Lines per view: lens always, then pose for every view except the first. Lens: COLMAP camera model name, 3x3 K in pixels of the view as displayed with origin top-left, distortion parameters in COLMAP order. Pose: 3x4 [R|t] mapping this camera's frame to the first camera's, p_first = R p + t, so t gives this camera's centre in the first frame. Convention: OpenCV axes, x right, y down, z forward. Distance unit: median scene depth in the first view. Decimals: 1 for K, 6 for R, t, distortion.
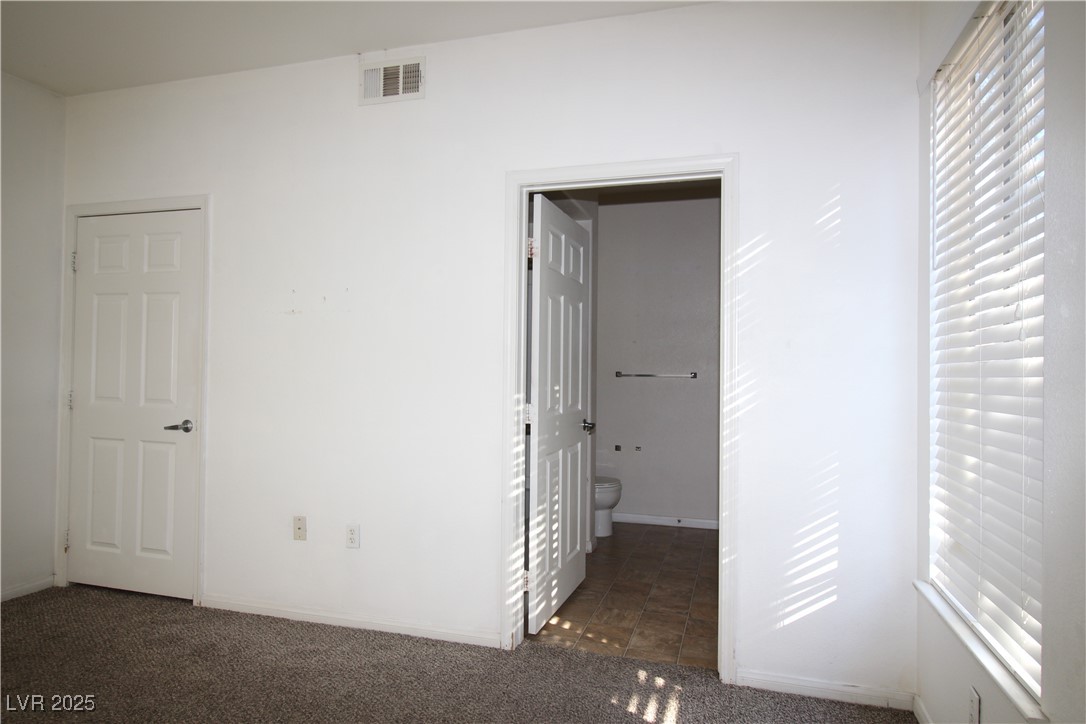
lens RADIAL K [[643.9, 0, 547.9], [0, 643.9, 362.4], [0, 0, 1]] dist [0.009781, -0.014493]
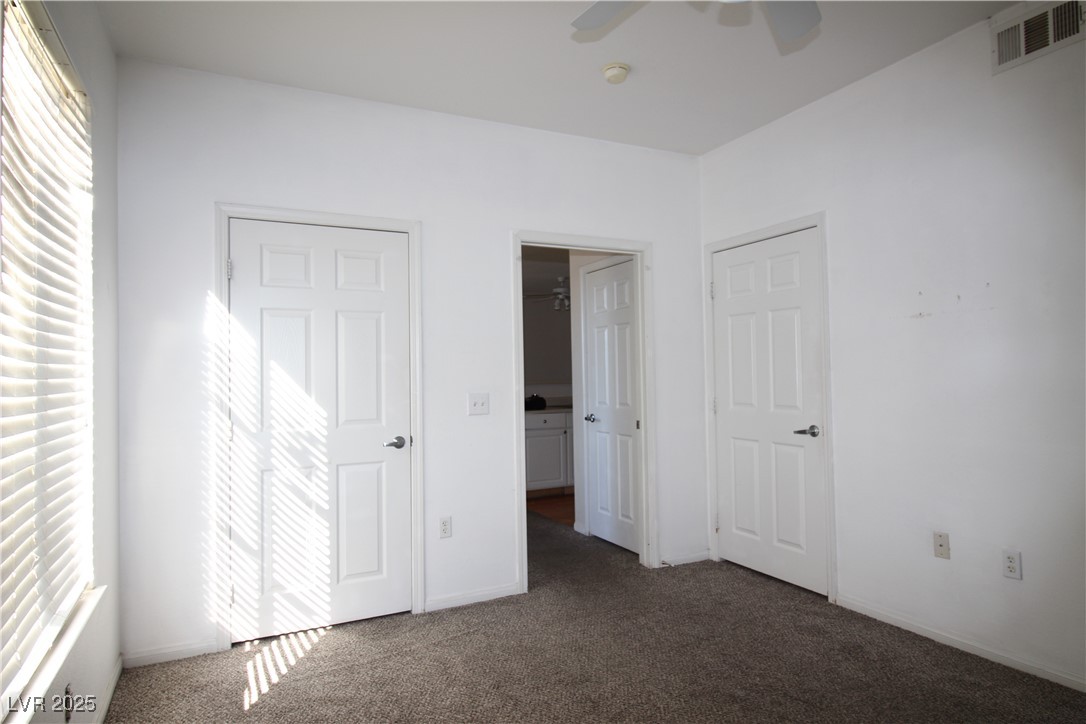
lens RADIAL K [[643.9, 0, 547.9], [0, 643.9, 362.4], [0, 0, 1]] dist [0.009781, -0.014493]
pose [[0.684168, -0.039765, -0.728240, -0.085685], [0.036497, 0.999128, -0.020269, -0.010039], [0.728411, -0.012711, 0.685023, -0.053926]]
